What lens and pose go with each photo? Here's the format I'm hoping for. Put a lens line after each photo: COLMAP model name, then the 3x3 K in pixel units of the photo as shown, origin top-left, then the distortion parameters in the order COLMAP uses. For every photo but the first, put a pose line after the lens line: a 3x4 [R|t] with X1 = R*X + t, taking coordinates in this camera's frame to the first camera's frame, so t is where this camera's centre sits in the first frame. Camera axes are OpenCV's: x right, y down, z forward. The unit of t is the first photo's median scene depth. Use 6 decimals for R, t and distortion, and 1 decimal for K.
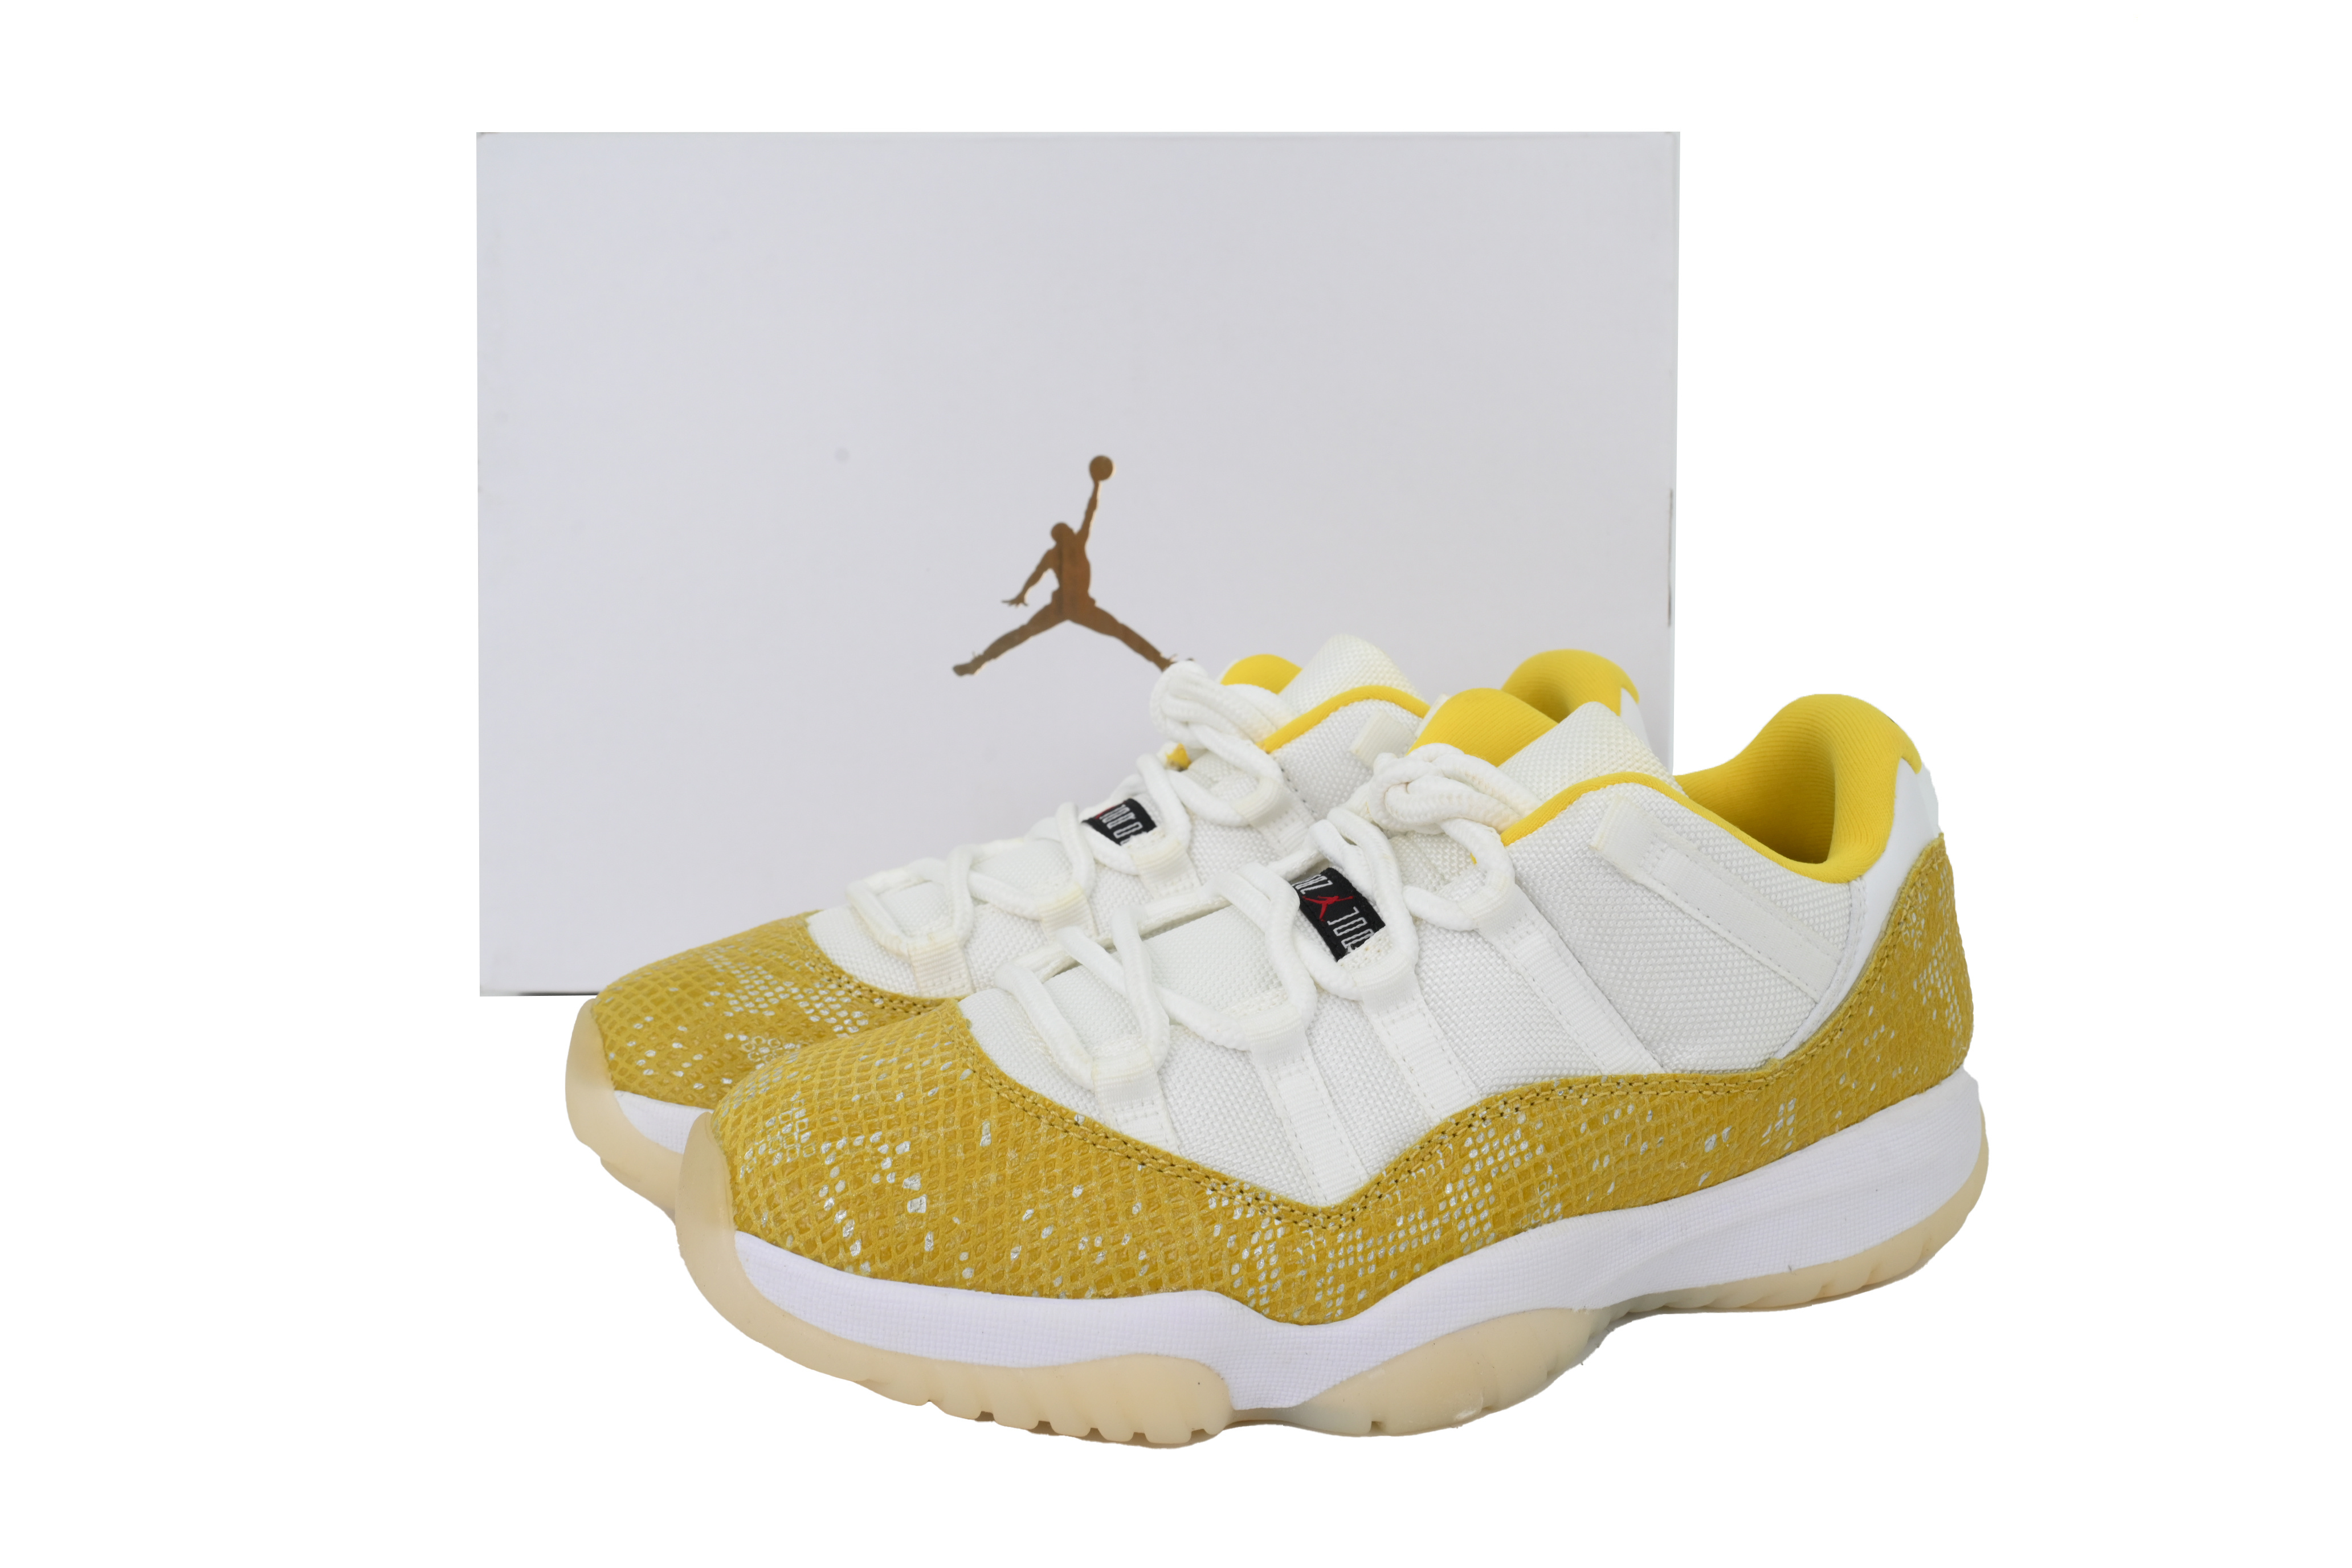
lens RADIAL K [[2100.2, 0, 1176.6], [0, 2100.2, 788.0], [0, 0, 1]] dist [0.016161, -0.001894]
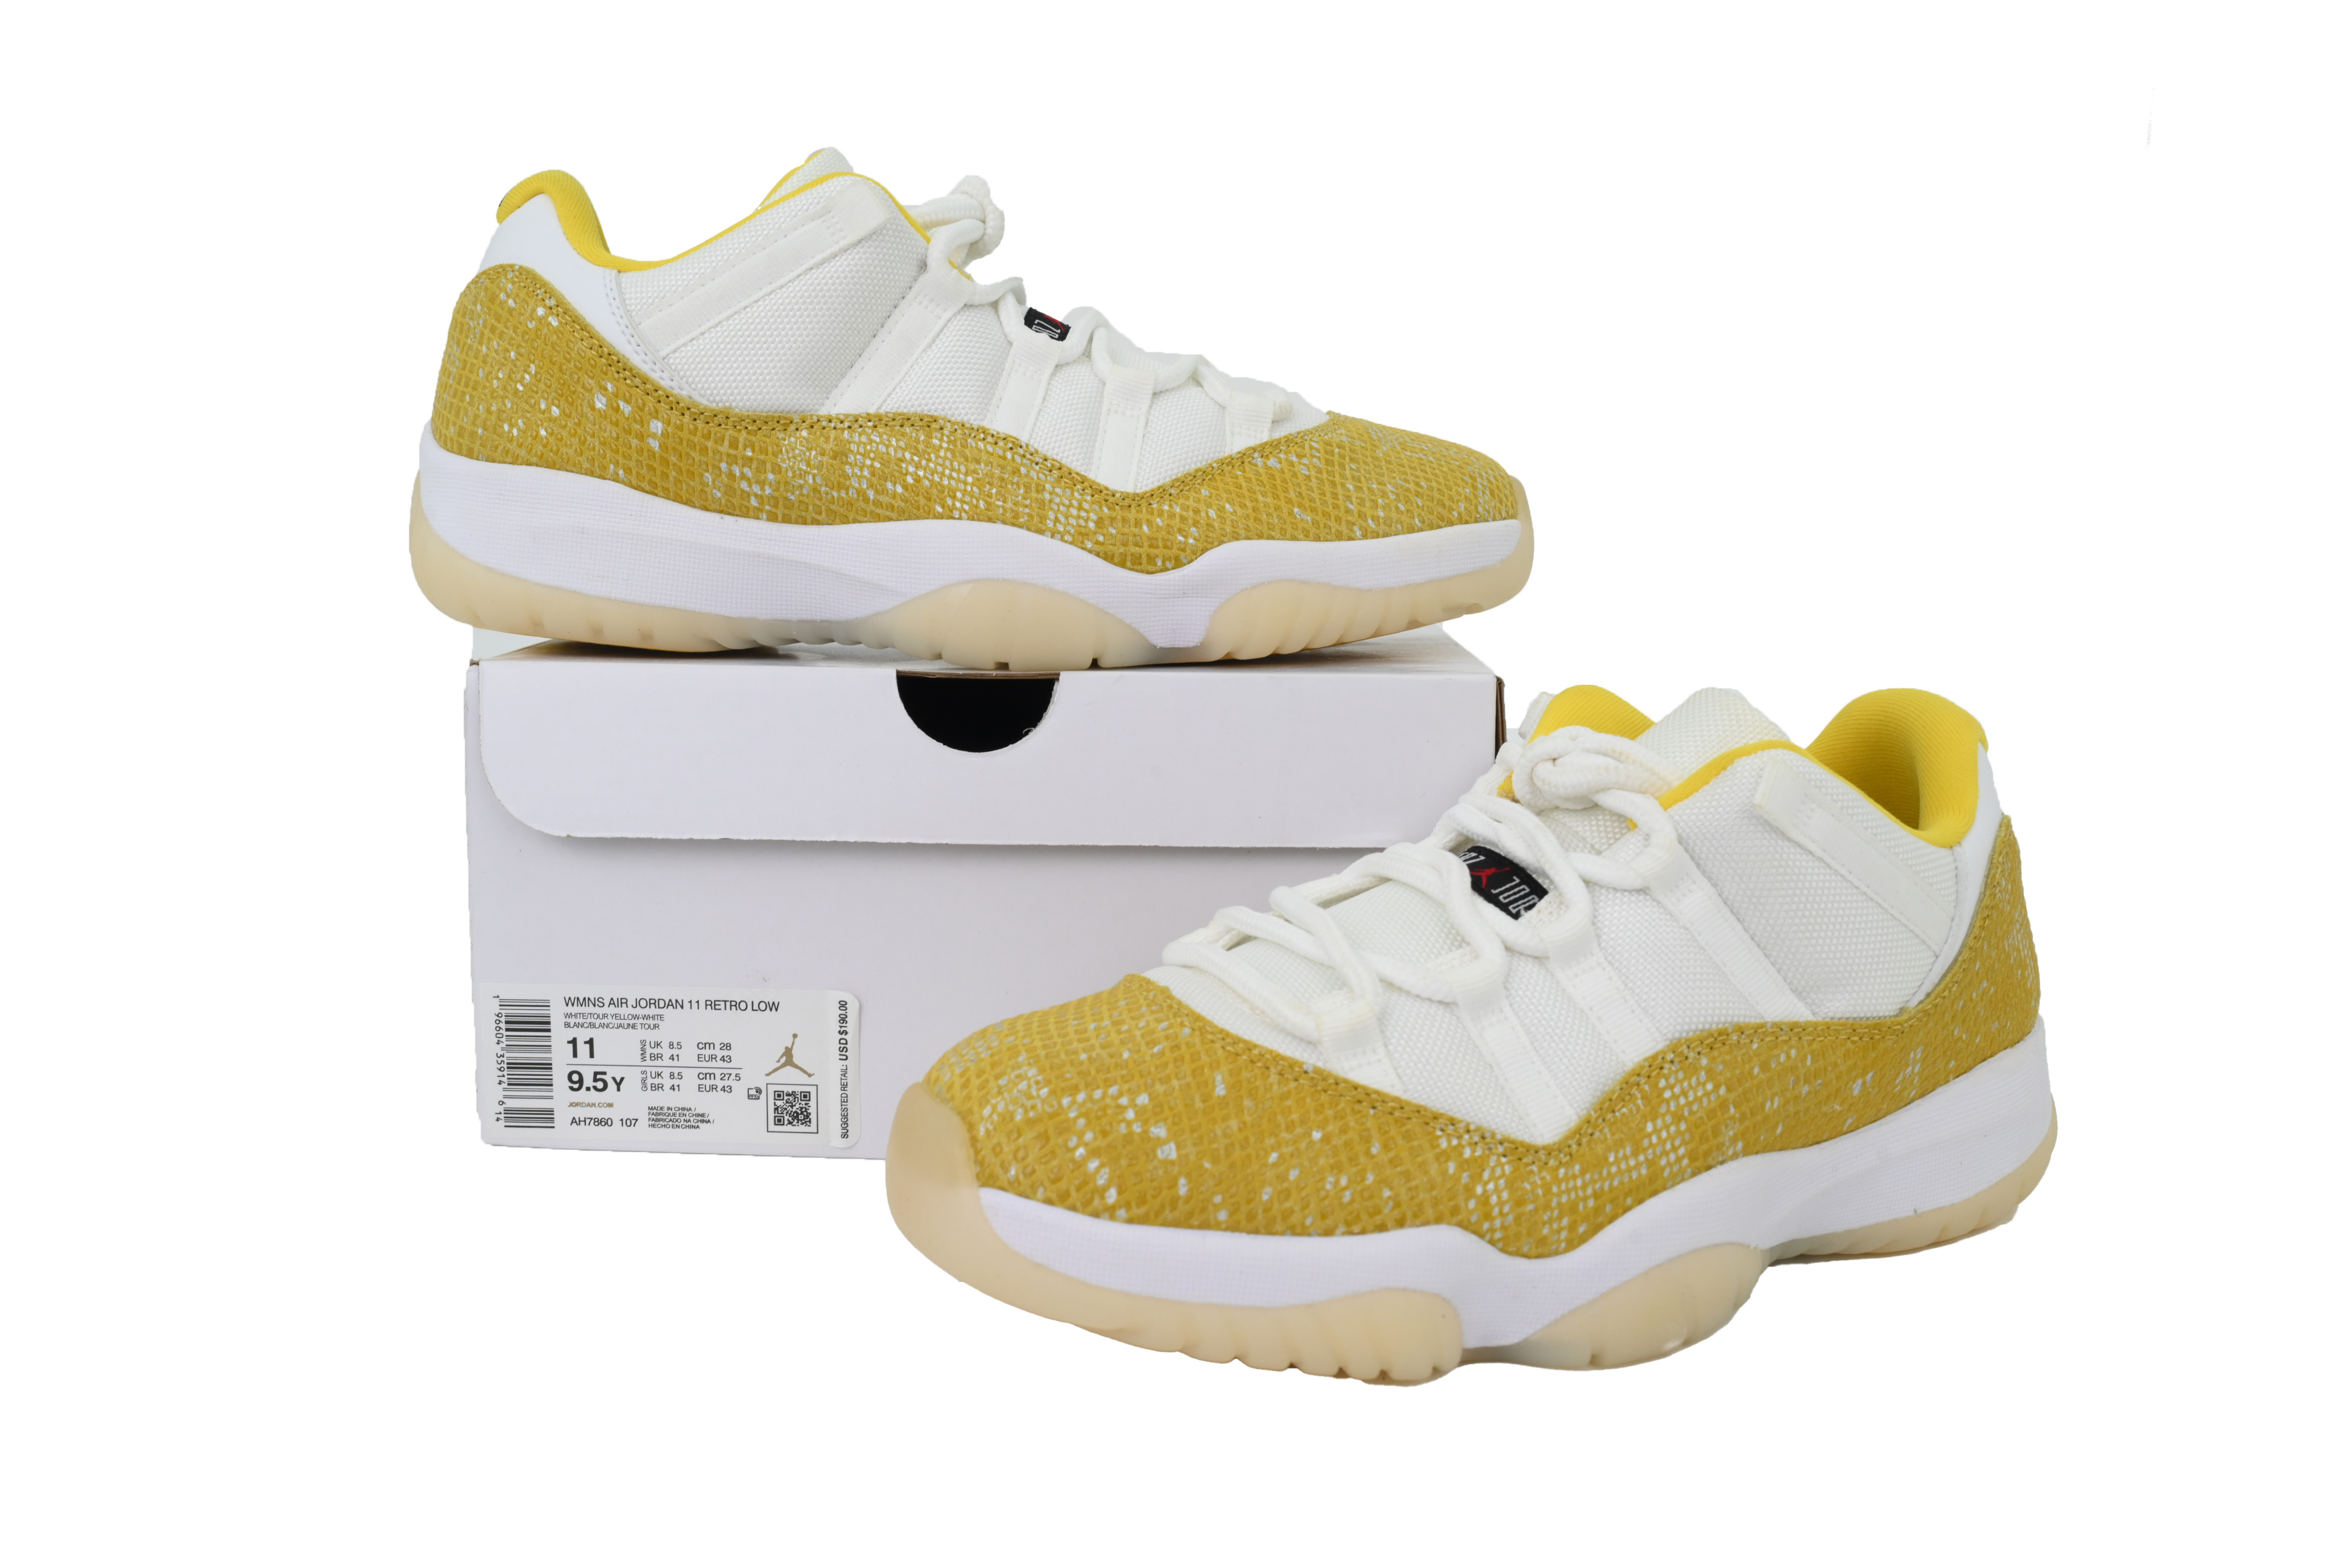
lens RADIAL K [[2100.2, 0, 1175.5], [0, 2100.2, 778.3], [0, 0, 1]] dist [0.016161, -0.001894]
pose [[0.989527, -0.008676, 0.144084, -0.254104], [0.020552, 0.996491, -0.081140, 0.097124], [-0.142875, 0.083252, 0.986233, -0.017819]]
